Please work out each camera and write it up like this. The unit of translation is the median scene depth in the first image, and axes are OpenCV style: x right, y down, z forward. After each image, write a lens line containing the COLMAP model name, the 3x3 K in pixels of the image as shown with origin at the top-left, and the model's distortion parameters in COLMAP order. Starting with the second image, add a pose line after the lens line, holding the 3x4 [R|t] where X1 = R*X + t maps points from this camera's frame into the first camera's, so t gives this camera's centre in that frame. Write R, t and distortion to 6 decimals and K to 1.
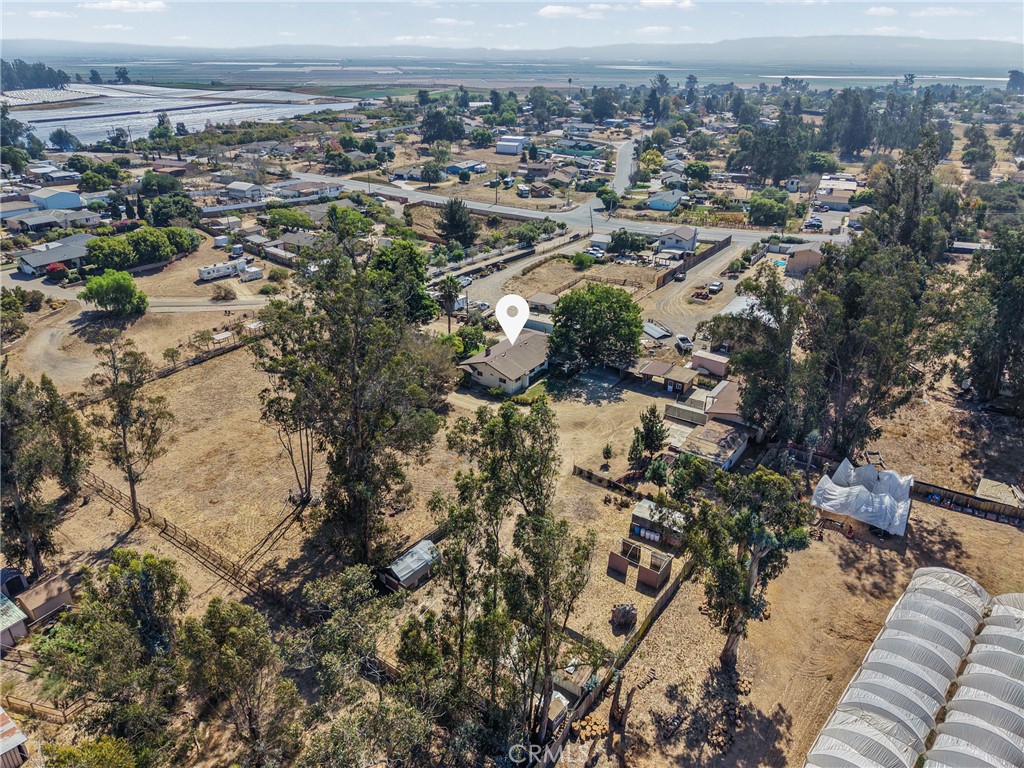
lens RADIAL K [[674.0, 0, 512.0], [0, 674.0, 384.0], [0, 0, 1]] dist [0.036626, -0.046661]
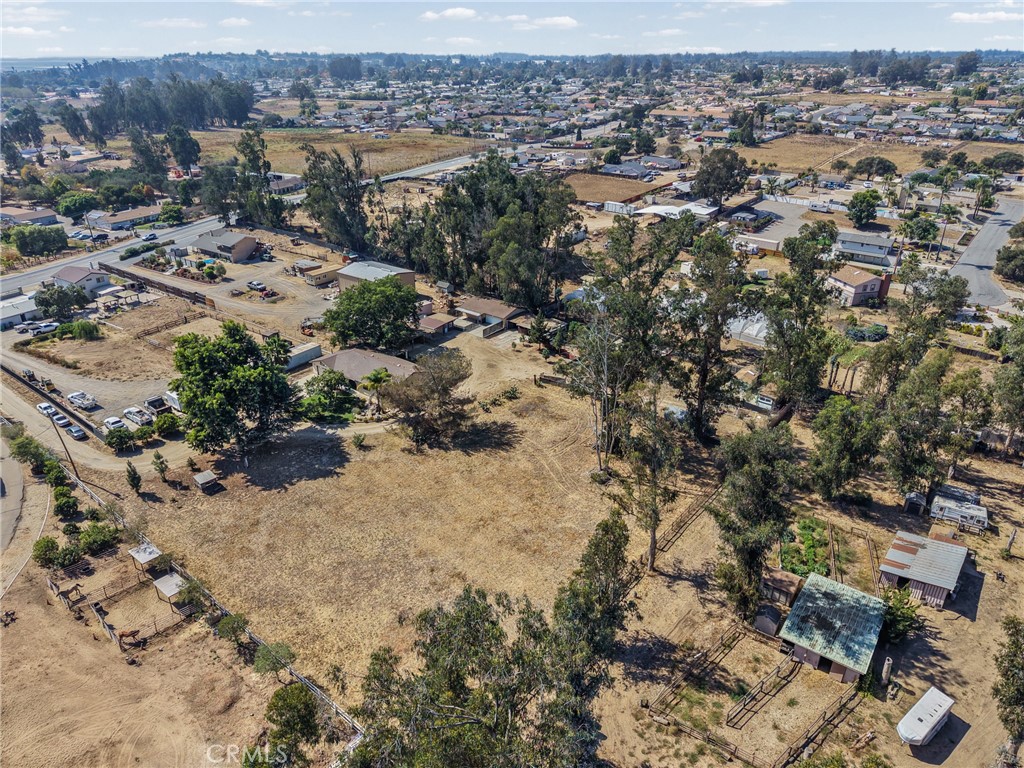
lens RADIAL K [[689.4, 0, 518.2], [0, 689.4, 380.7], [0, 0, 1]] dist [0.045393, -0.048217]
pose [[0.038490, -0.430133, 0.901944, -0.629997], [0.433238, 0.820551, 0.372829, -0.219279], [-0.900457, 0.376406, 0.217933, 0.405530]]
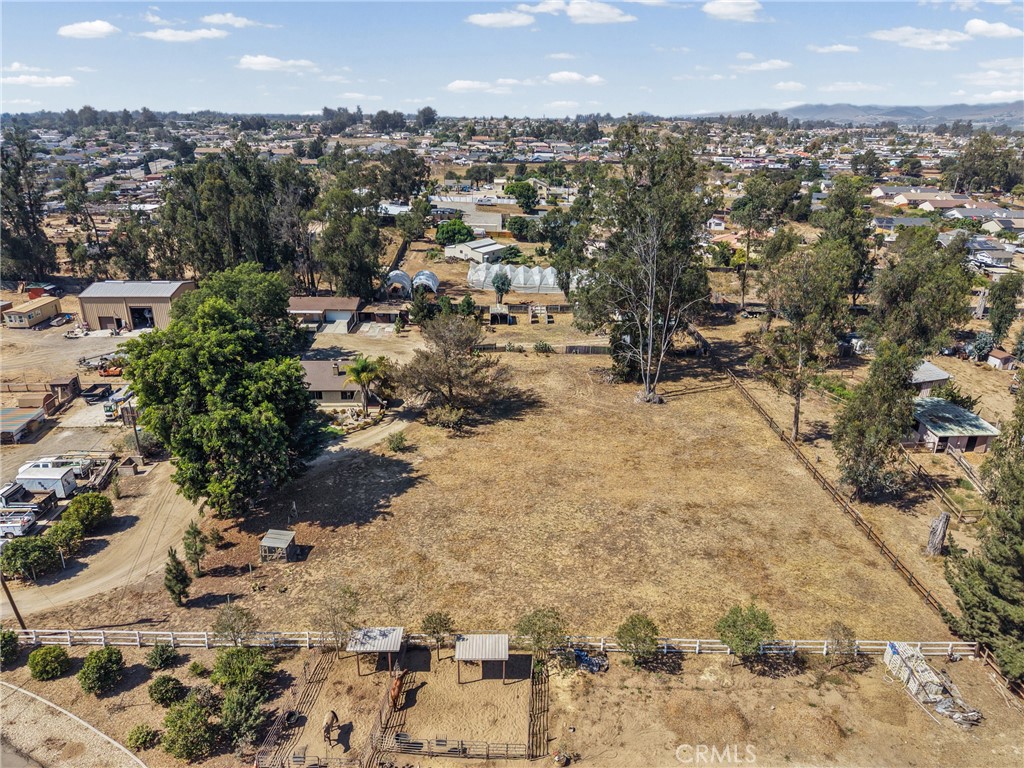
lens RADIAL K [[689.4, 0, 518.2], [0, 689.4, 380.7], [0, 0, 1]] dist [0.045393, -0.048217]
pose [[-0.614509, -0.298281, 0.730347, -0.478723], [0.309595, 0.760324, 0.571015, -0.273421], [-0.725623, 0.577006, -0.374880, 0.766744]]
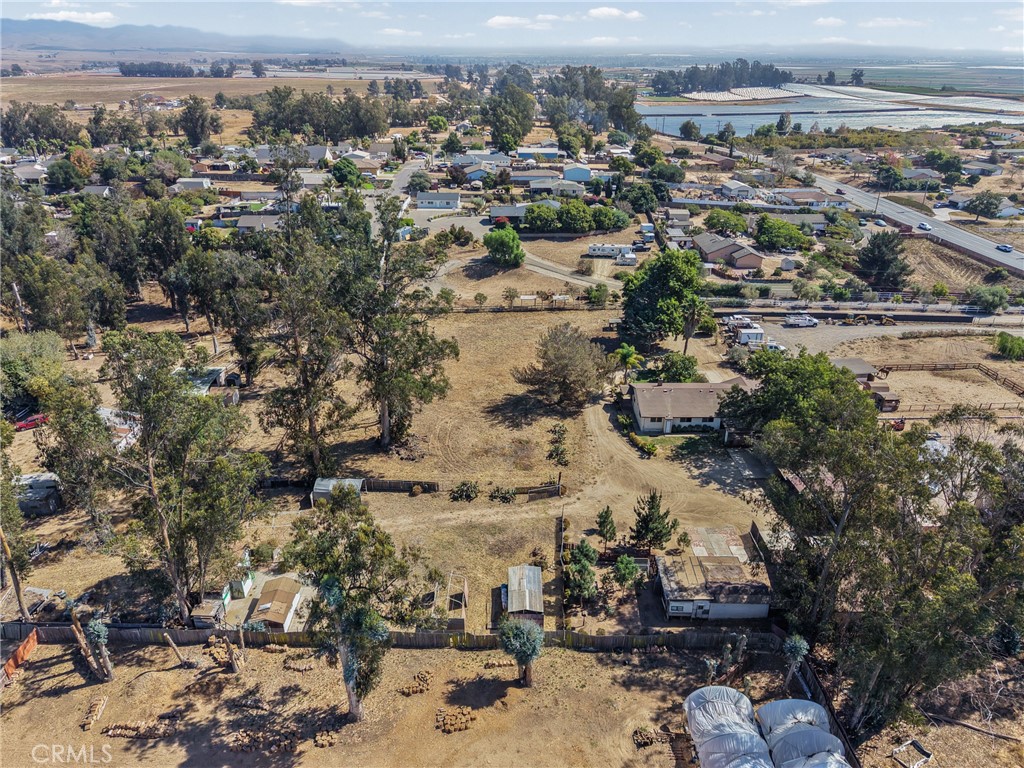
lens RADIAL K [[689.4, 0, 518.2], [0, 689.4, 380.7], [0, 0, 1]] dist [0.045393, -0.048217]
pose [[0.580424, 0.343381, -0.738375, 0.353757], [-0.356473, 0.922390, 0.148740, -0.079236], [0.732144, 0.176879, 0.657783, 0.172008]]
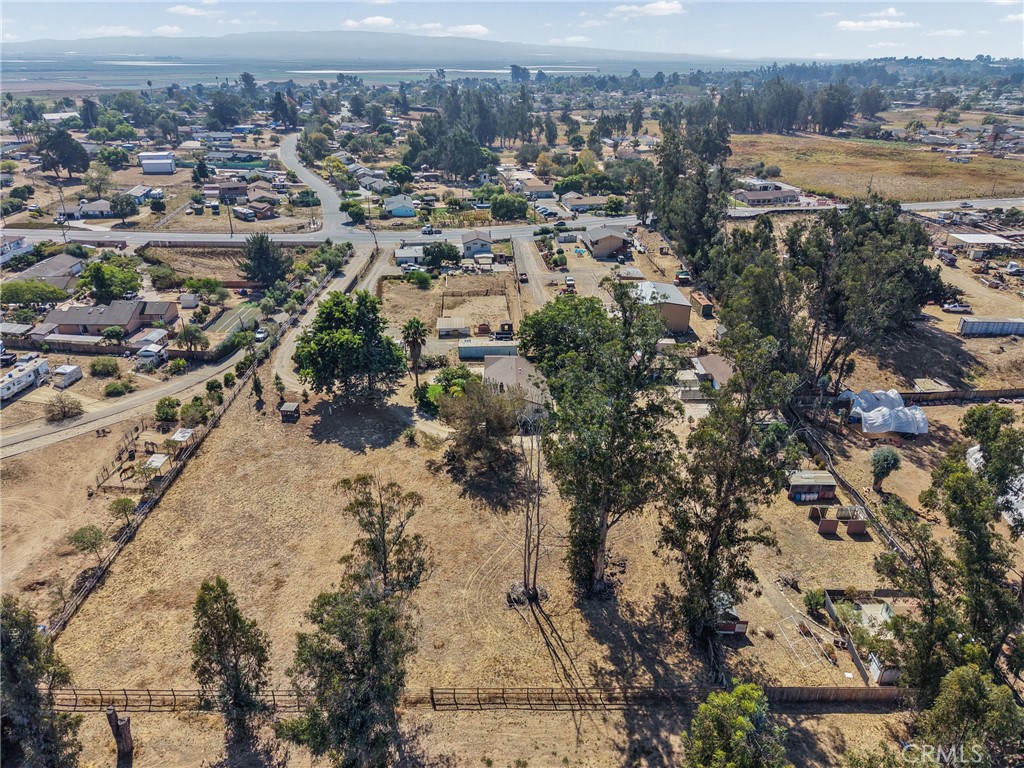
lens RADIAL K [[691.3, 0, 495.1], [0, 691.3, 384.0], [0, 0, 1]] dist [-0.000314, -0.002858]
pose [[0.810109, -0.252497, 0.529121, -0.364661], [0.252177, 0.964823, 0.074320, -0.083629], [-0.529274, 0.073225, 0.845285, 0.123451]]
